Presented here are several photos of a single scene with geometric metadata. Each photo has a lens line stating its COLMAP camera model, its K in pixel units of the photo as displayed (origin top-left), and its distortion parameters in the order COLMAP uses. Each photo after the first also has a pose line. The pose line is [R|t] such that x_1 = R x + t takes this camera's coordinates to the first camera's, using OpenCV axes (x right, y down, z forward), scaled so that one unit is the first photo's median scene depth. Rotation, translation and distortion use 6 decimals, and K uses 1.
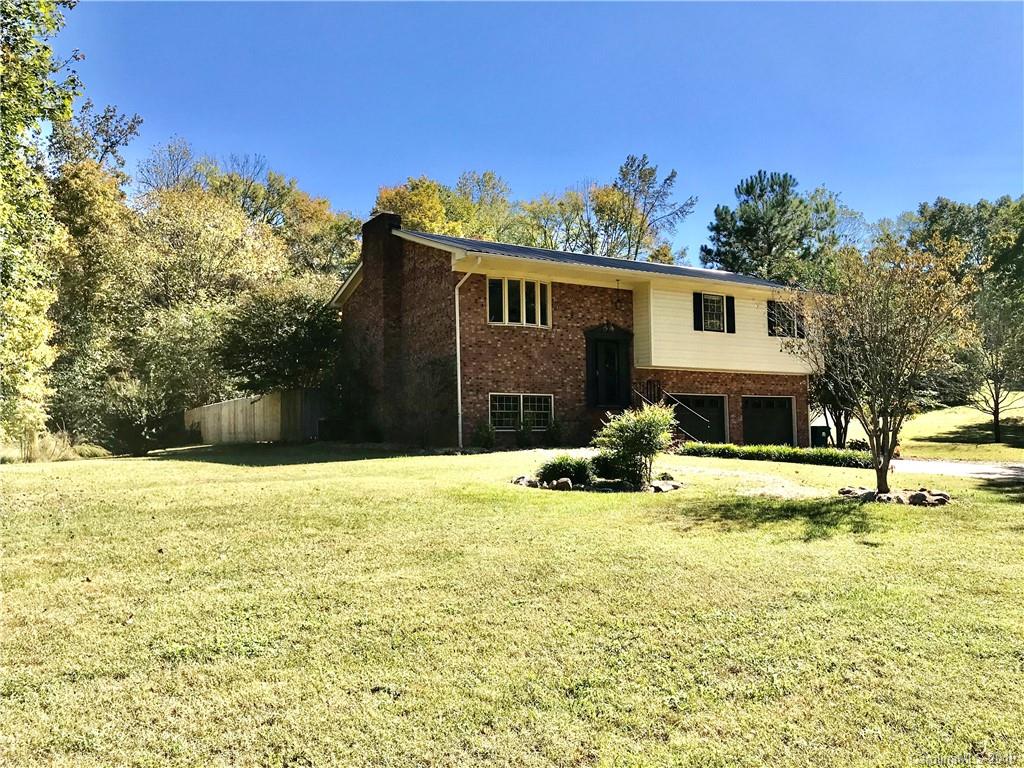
lens RADIAL K [[820.4, 0, 510.8], [0, 820.4, 390.7], [0, 0, 1]] dist [0.135334, -0.005102]
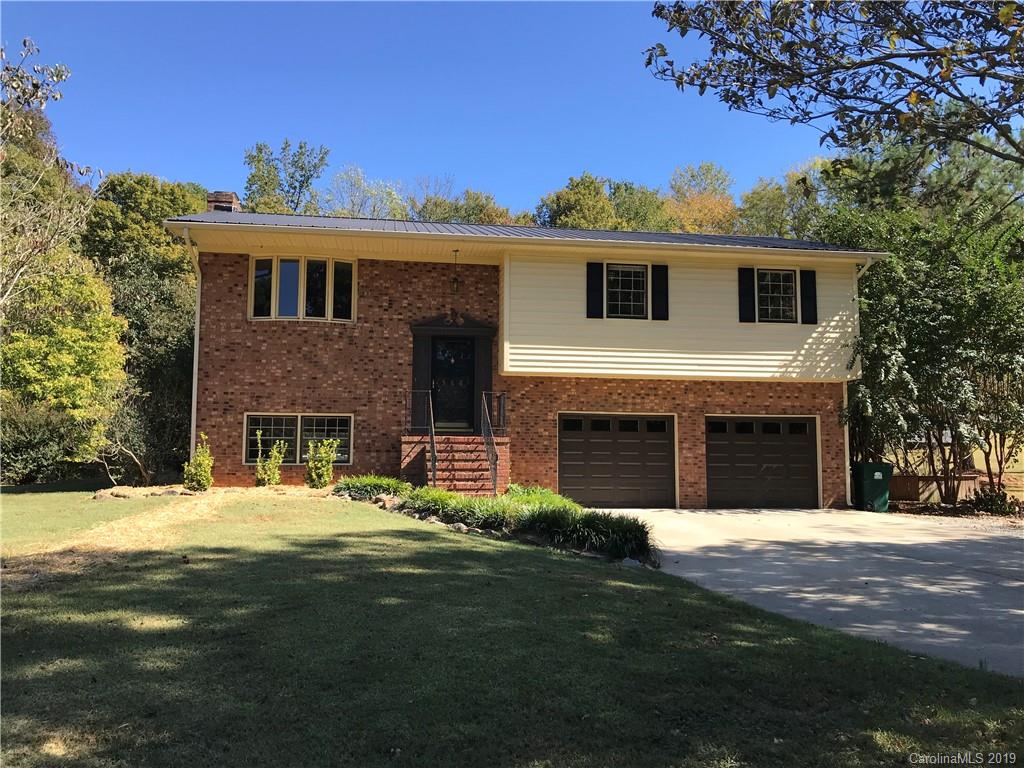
lens RADIAL K [[820.4, 0, 511.8], [0, 820.4, 381.0], [0, 0, 1]] dist [0.135334, -0.005102]
pose [[0.915646, -0.017973, -0.401584, 0.457423], [0.005489, 0.999466, -0.032215, -0.000330], [0.401948, 0.027294, 0.915256, 0.381838]]
